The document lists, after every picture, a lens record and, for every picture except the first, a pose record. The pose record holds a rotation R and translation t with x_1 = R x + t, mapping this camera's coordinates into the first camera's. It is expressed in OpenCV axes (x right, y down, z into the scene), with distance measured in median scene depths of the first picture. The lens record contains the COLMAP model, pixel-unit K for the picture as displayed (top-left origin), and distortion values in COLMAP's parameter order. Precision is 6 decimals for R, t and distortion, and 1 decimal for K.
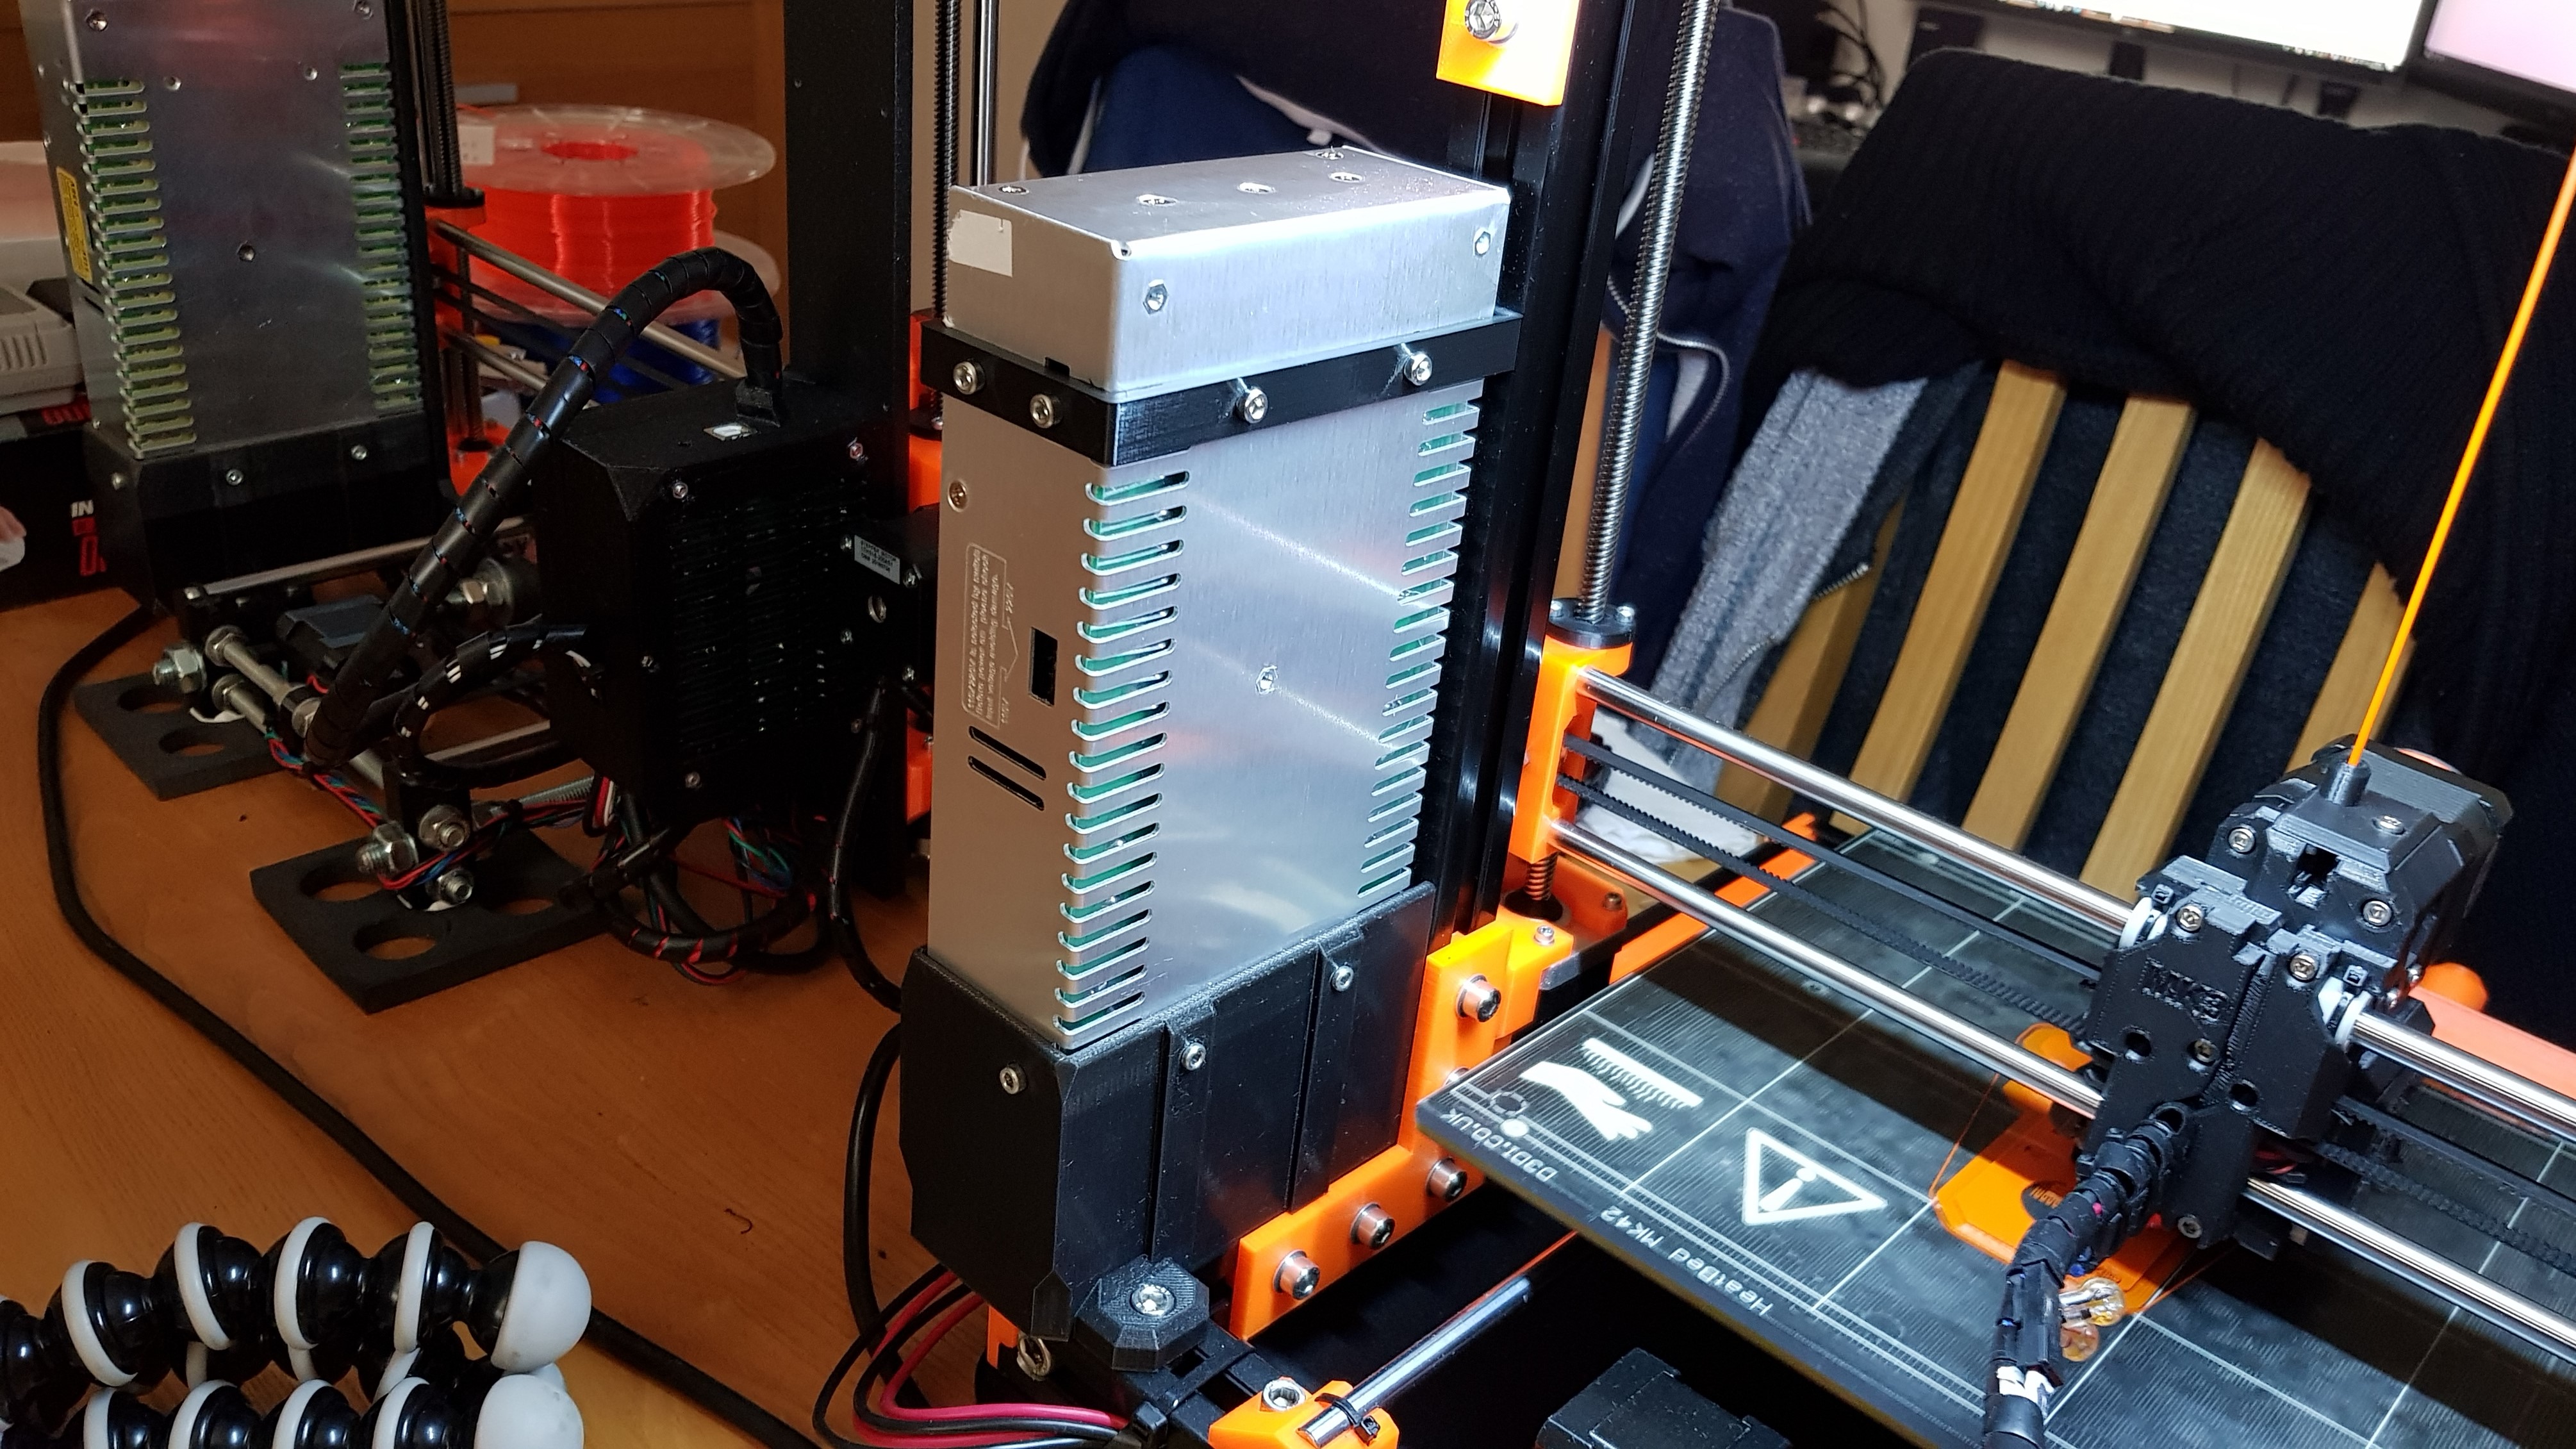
lens RADIAL K [[2075.4, 0, 1277.6], [0, 2075.4, 732.2], [0, 0, 1]] dist [-0.018455, 0.002110]
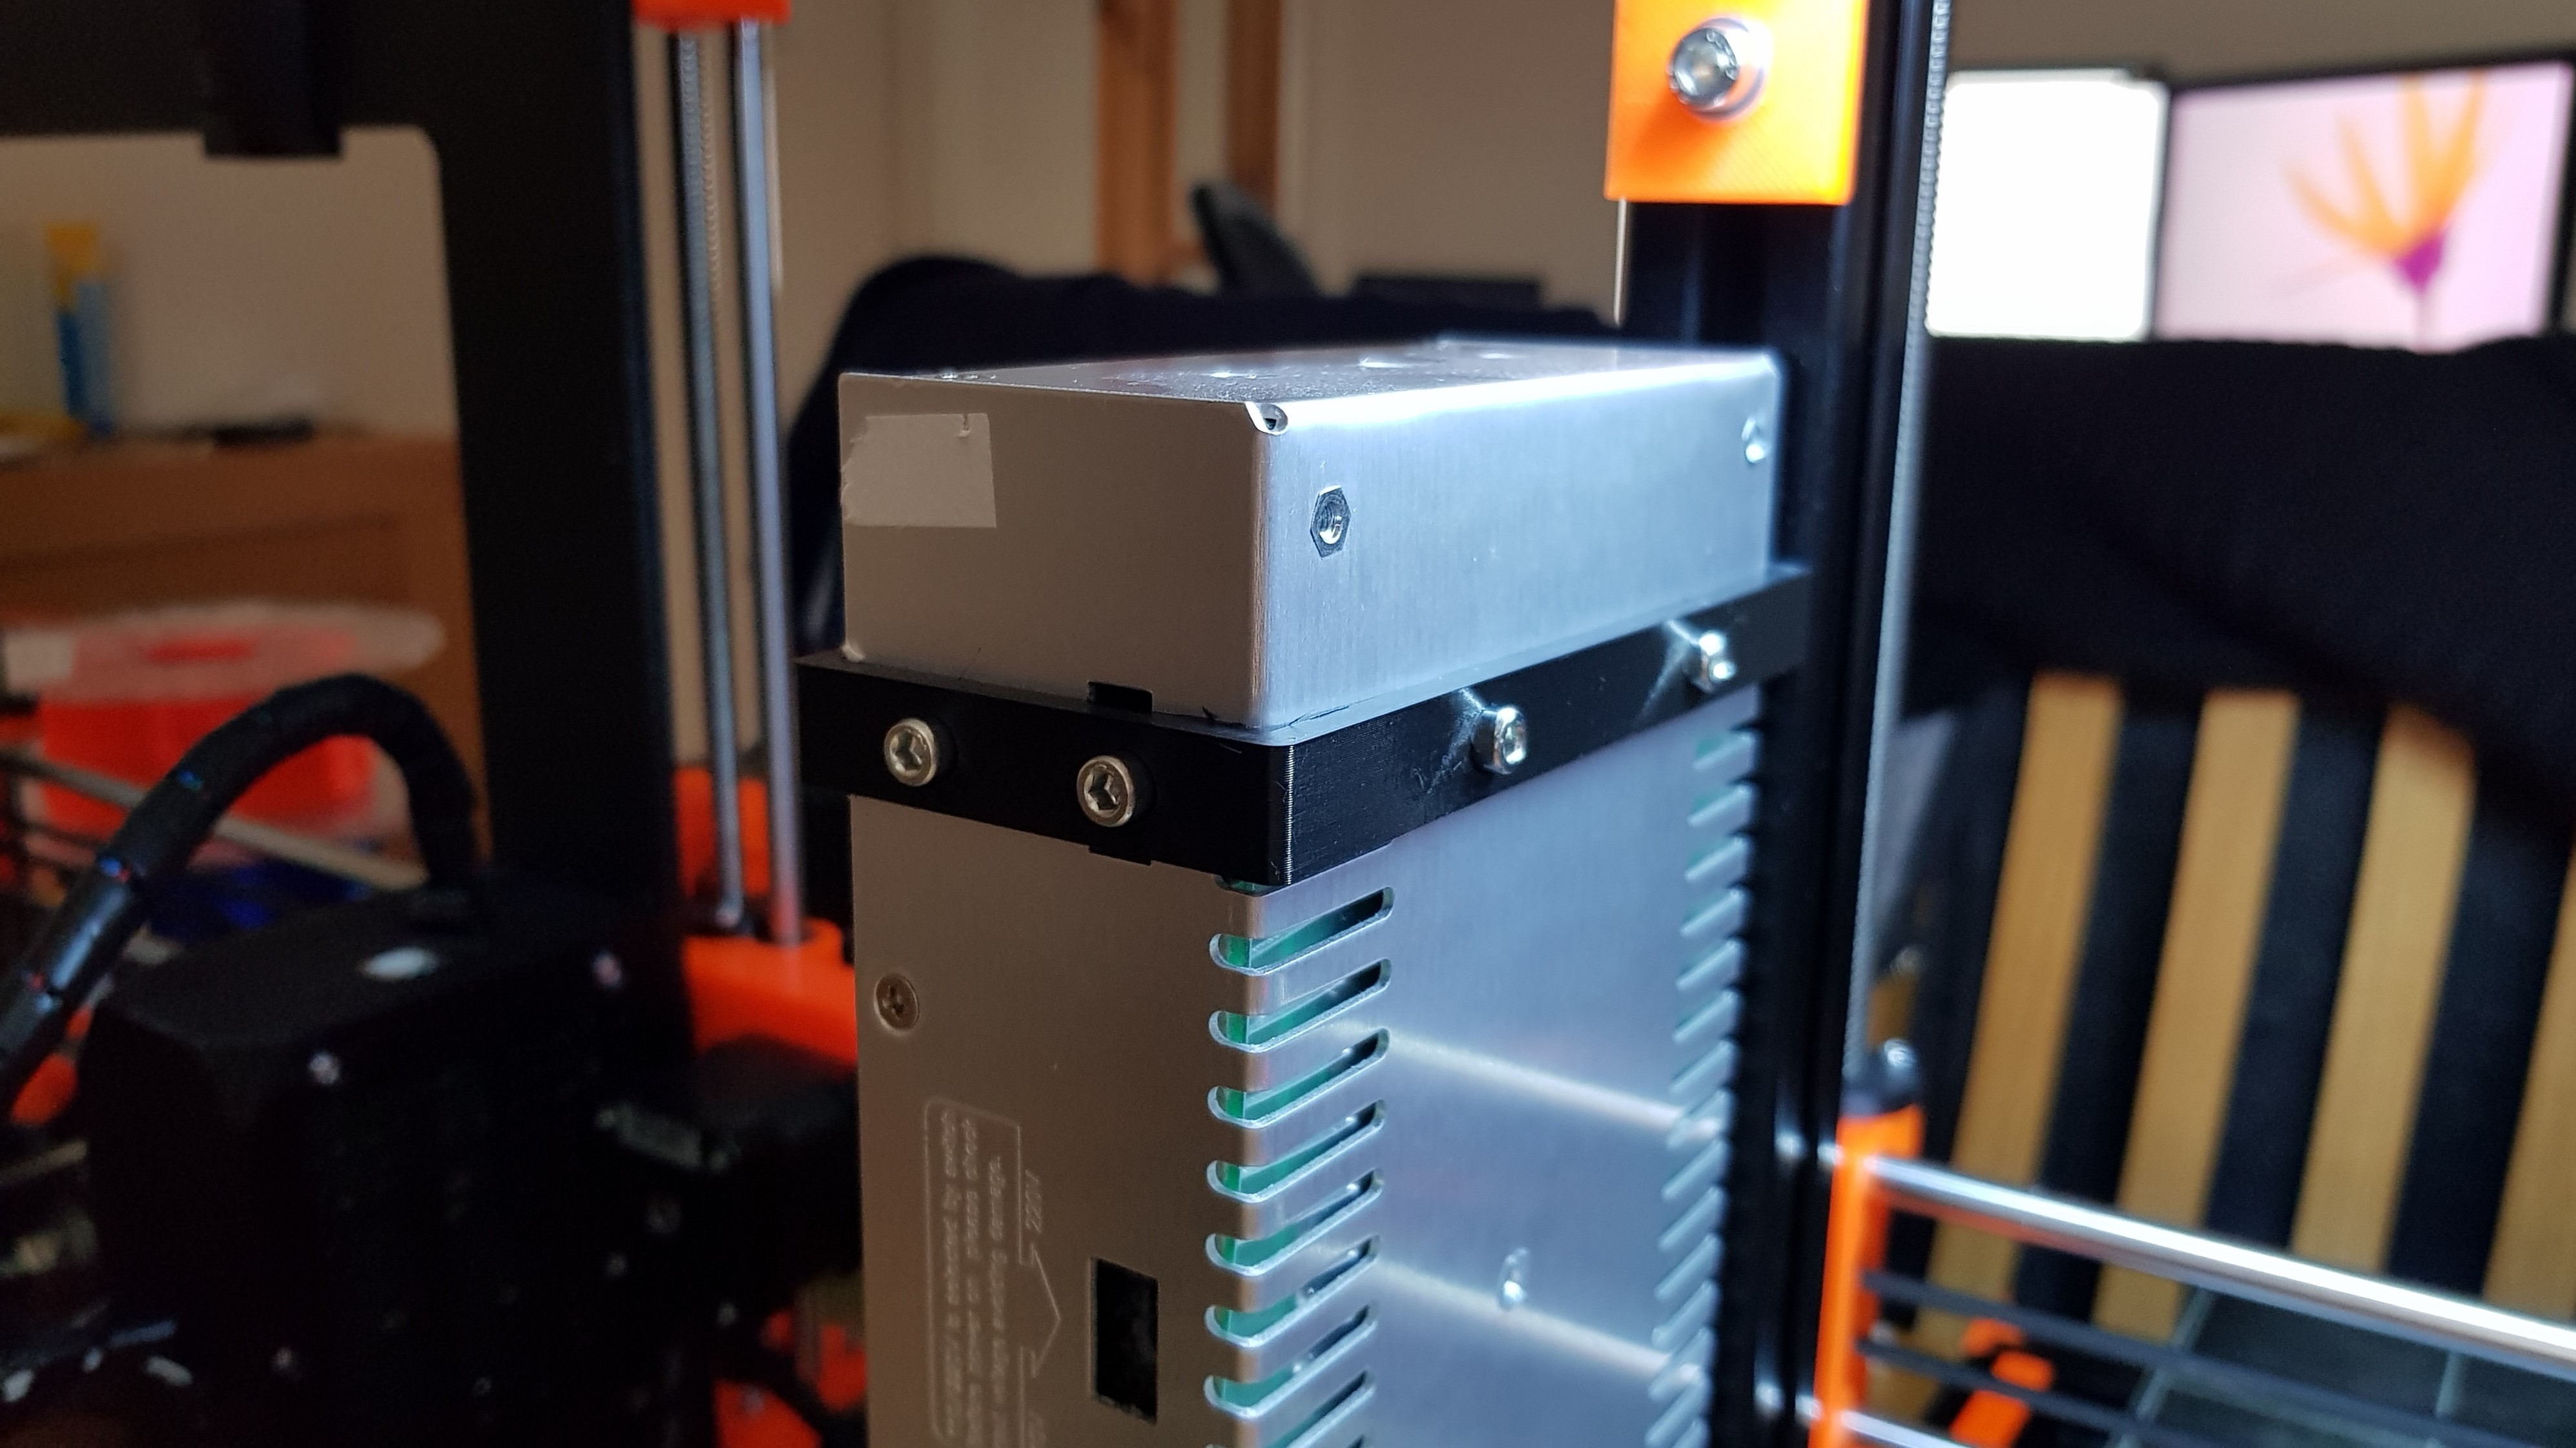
lens RADIAL K [[2128.2, 0, 1287.6], [0, 2128.2, 767.4], [0, 0, 1]] dist [0.046560, -0.162726]
pose [[0.982539, -0.118241, 0.143652, -0.128099], [0.145315, 0.969854, -0.195621, -0.056215], [-0.116191, 0.213080, 0.970101, 0.487594]]
